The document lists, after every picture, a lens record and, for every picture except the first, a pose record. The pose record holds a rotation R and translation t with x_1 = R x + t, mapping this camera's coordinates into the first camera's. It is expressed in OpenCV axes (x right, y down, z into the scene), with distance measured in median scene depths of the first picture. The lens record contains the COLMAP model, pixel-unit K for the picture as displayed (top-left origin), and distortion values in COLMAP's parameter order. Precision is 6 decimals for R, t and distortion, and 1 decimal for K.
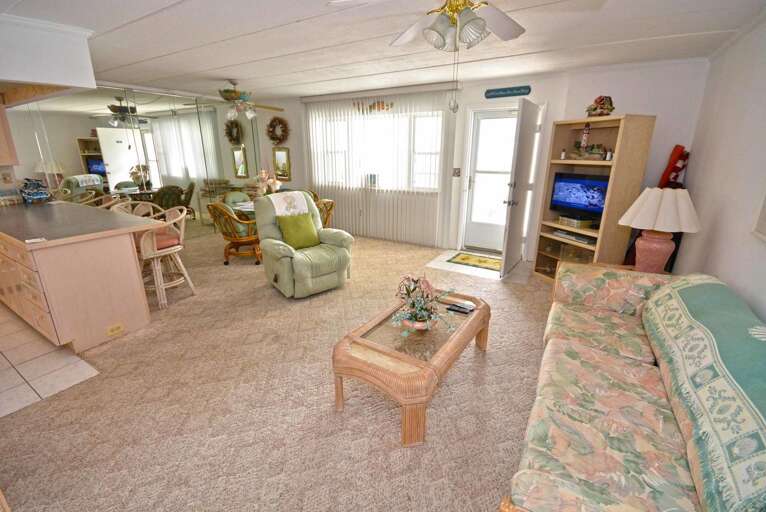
lens RADIAL K [[337.5, 0, 380.9], [0, 337.5, 251.2], [0, 0, 1]] dist [-0.004902, -0.000673]
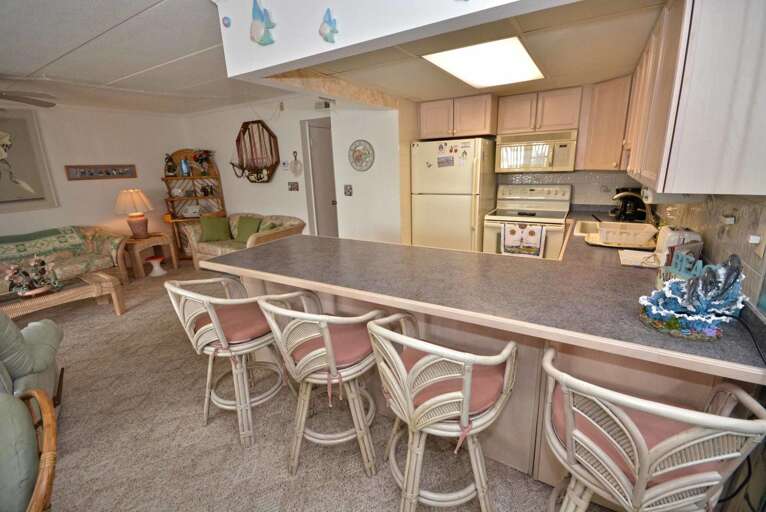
lens RADIAL K [[337.5, 0, 380.9], [0, 337.5, 251.2], [0, 0, 1]] dist [-0.004902, -0.000673]
pose [[-0.999355, 0.033818, 0.012108, -0.875418], [0.035152, 0.851422, 0.523303, -0.403701], [0.007388, 0.523391, -0.852061, 1.356182]]
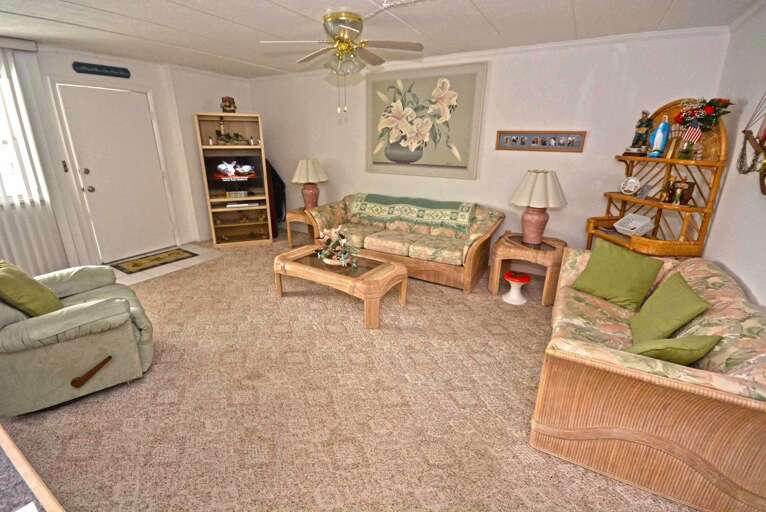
lens RADIAL K [[337.5, 0, 380.9], [0, 337.5, 251.2], [0, 0, 1]] dist [-0.004902, -0.000673]
pose [[-0.018206, -0.312452, 0.949759, -0.764493], [0.279184, 0.910544, 0.304903, -0.131576], [-0.960065, 0.270709, 0.070654, 0.455373]]
